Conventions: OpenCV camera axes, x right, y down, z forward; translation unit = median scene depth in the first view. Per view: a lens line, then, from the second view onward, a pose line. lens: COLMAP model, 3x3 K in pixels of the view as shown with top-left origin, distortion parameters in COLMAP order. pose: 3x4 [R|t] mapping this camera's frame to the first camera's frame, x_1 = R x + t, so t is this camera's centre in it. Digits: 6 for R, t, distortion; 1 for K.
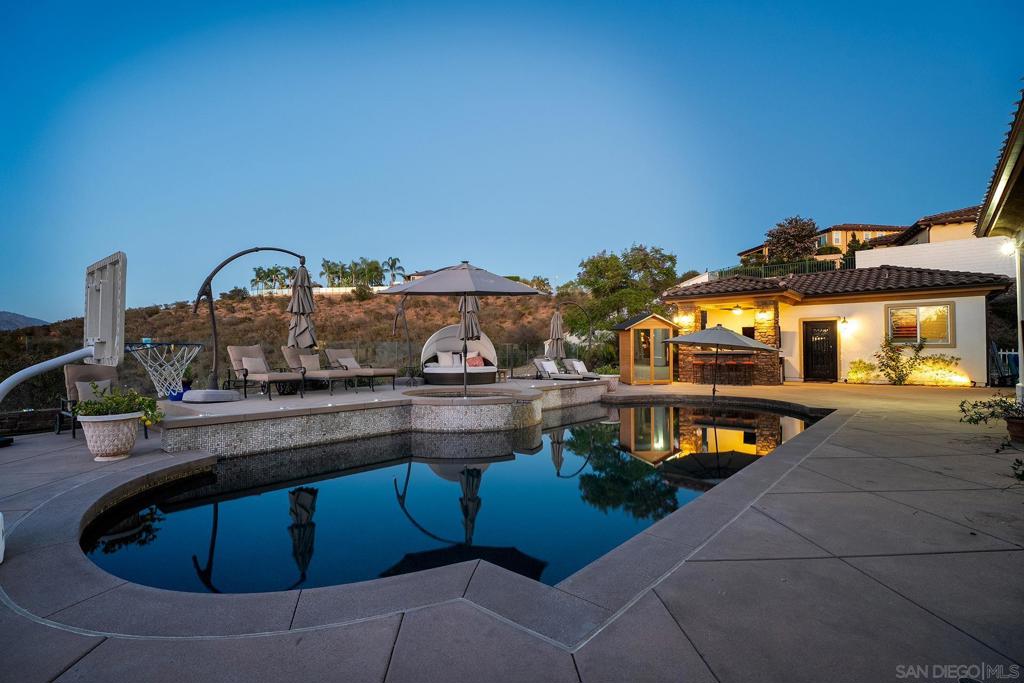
lens RADIAL K [[493.1, 0, 512.0], [0, 493.1, 341.5], [0, 0, 1]] dist [-0.000863, -0.000062]
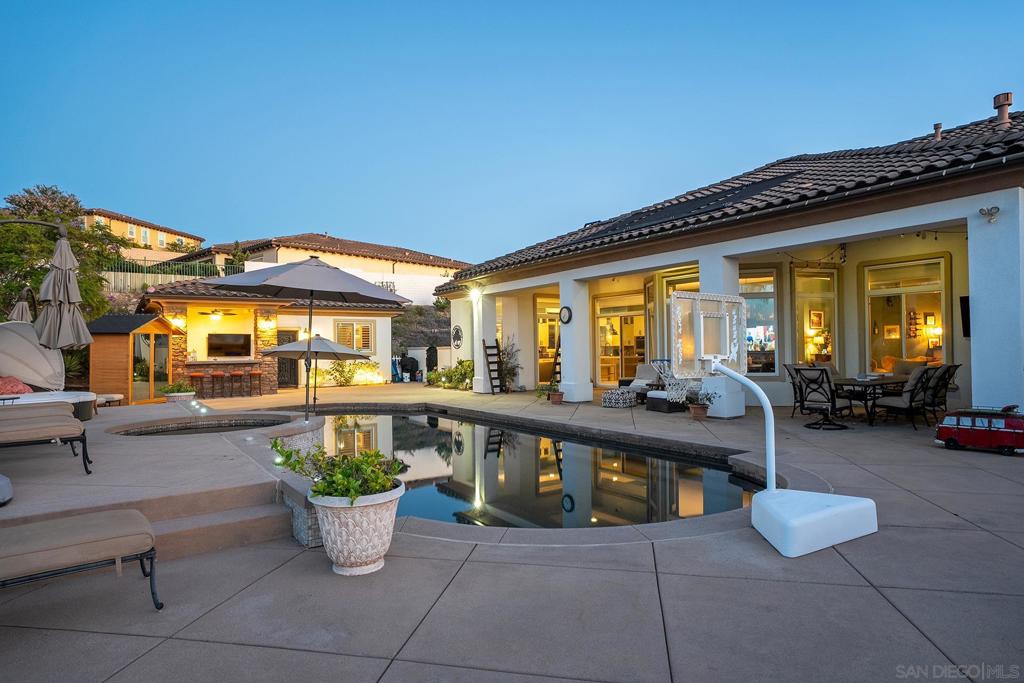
lens RADIAL K [[584.2, 0, 512.0], [0, 584.2, 341.5], [0, 0, 1]] dist [0.000488, -0.000014]
pose [[0.256481, 0.014874, 0.966435, -0.464486], [-0.008029, 0.999880, -0.013258, -0.005506], [-0.966516, -0.004359, 0.256570, 0.214155]]
